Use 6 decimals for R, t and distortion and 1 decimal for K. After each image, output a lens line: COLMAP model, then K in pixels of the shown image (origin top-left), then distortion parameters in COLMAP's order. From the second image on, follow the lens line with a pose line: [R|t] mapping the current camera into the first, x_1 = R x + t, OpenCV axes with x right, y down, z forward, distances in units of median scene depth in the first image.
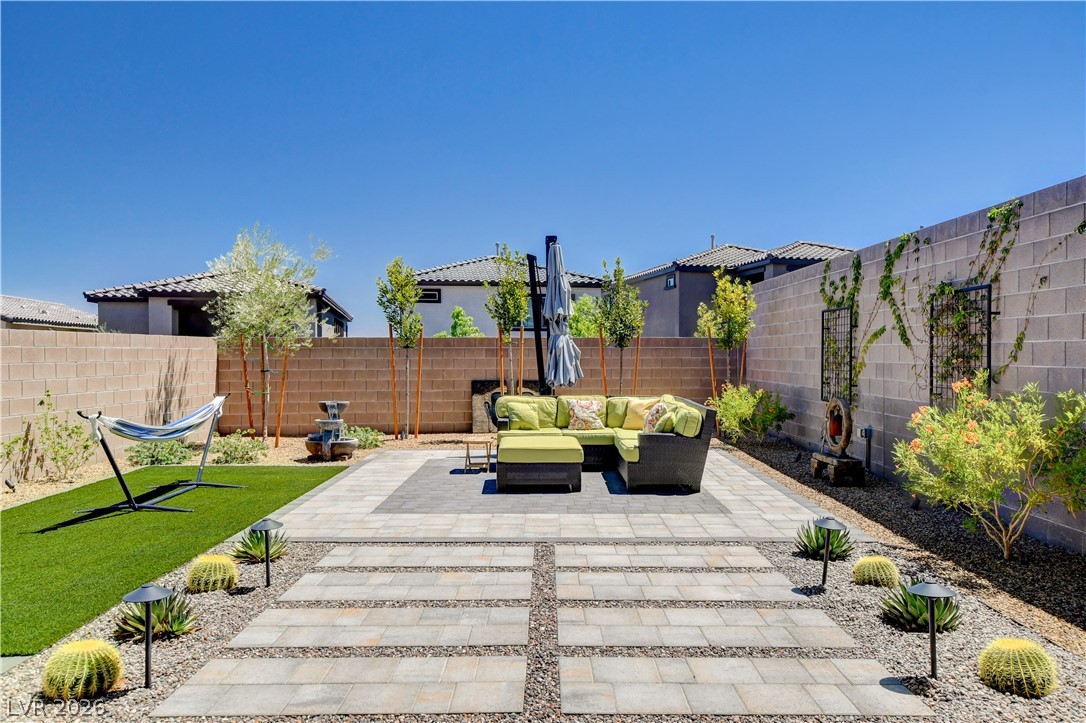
lens RADIAL K [[792.8, 0, 543.0], [0, 792.8, 361.5], [0, 0, 1]] dist [-0.001407, 0.003811]
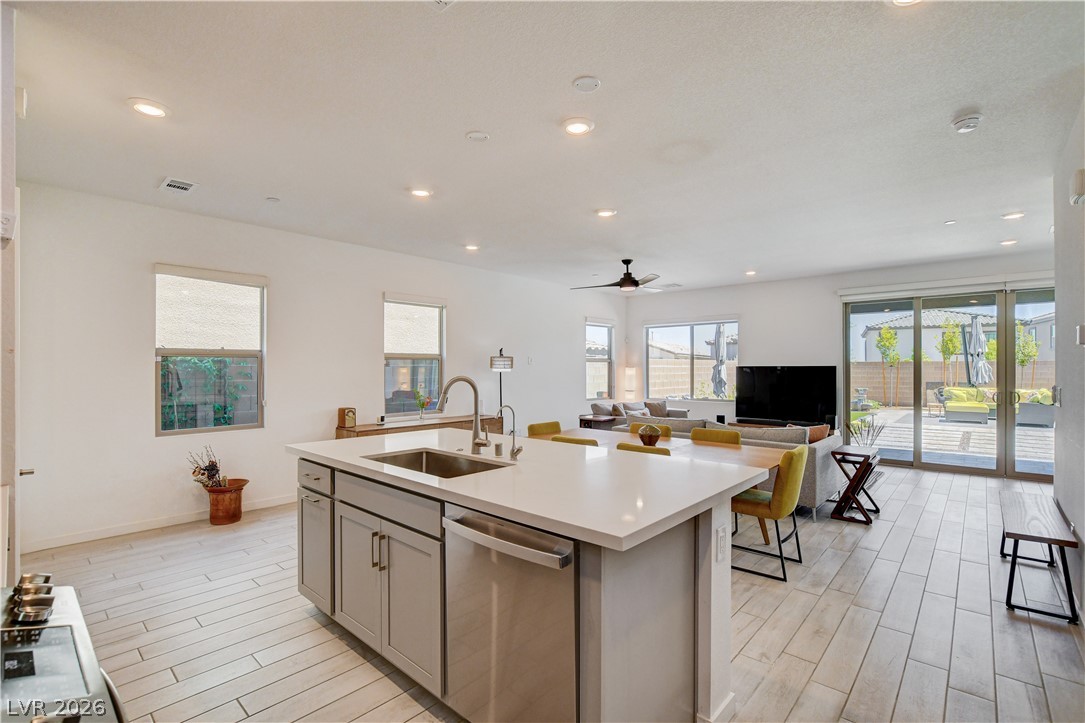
lens RADIAL K [[492.6, 0, 546.1], [0, 492.6, 366.1], [0, 0, 1]] dist [-0.016184, -0.000449]
pose [[0.747733, -0.000592, -0.663999, 0.018885], [-0.008482, 0.999909, -0.010443, 0.005921], [0.663945, 0.013441, 0.747660, -0.868778]]
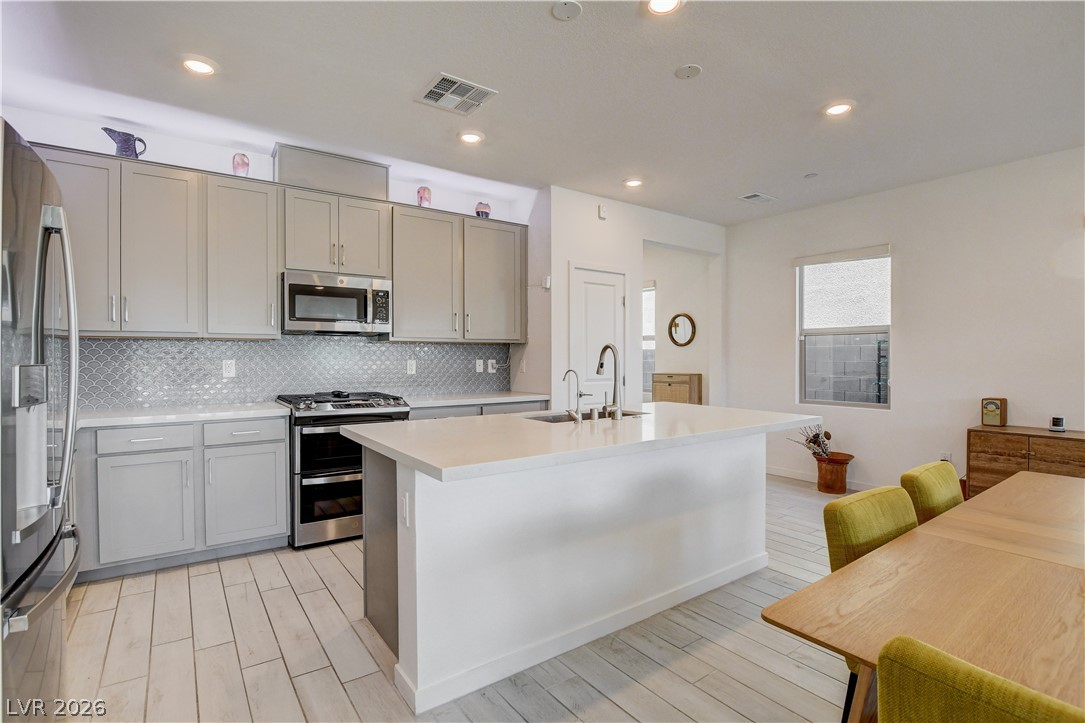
lens RADIAL K [[522.9, 0, 542.5], [0, 522.9, 361.5], [0, 0, 1]] dist [-0.031922, 0.000286]
pose [[-0.807713, 0.008006, -0.589522, 0.015920], [-0.004900, 0.999782, 0.020291, 0.012507], [0.589556, 0.019278, -0.807498, -0.522196]]
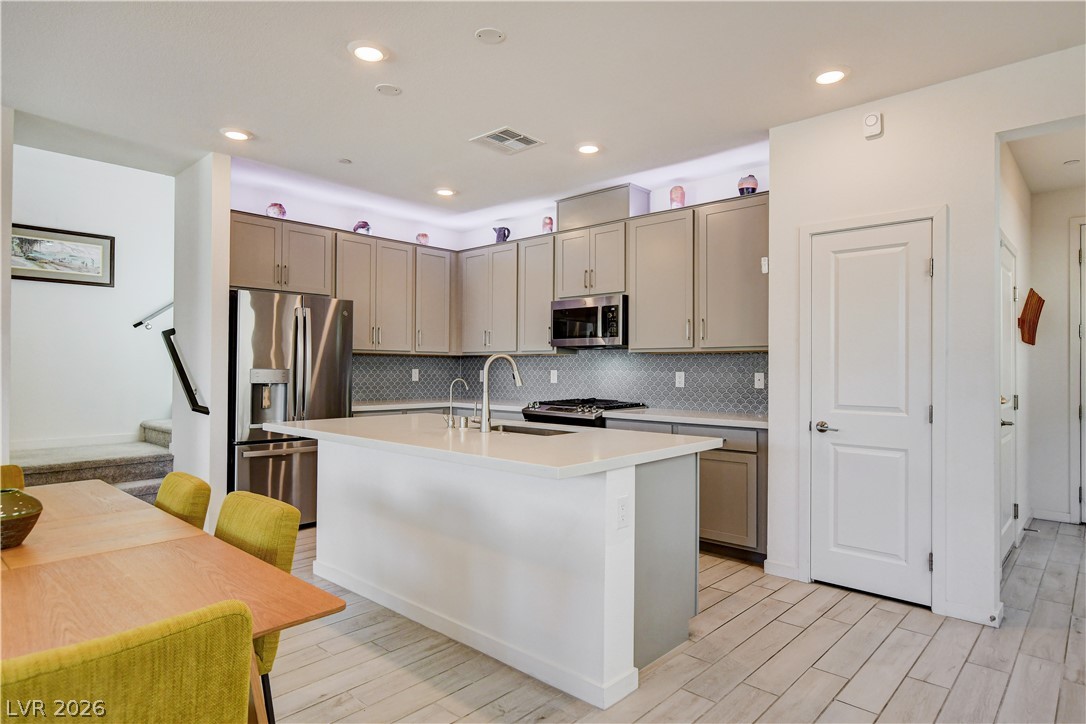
lens RADIAL K [[618.7, 0, 543.0], [0, 618.7, 362.0], [0, 0, 1]] dist [0.002324, 0.000251]
pose [[-0.737577, 0.004377, 0.675249, -0.388183], [0.002454, 0.999990, -0.003801, 0.014264], [-0.675259, -0.001147, -0.737580, -0.509802]]
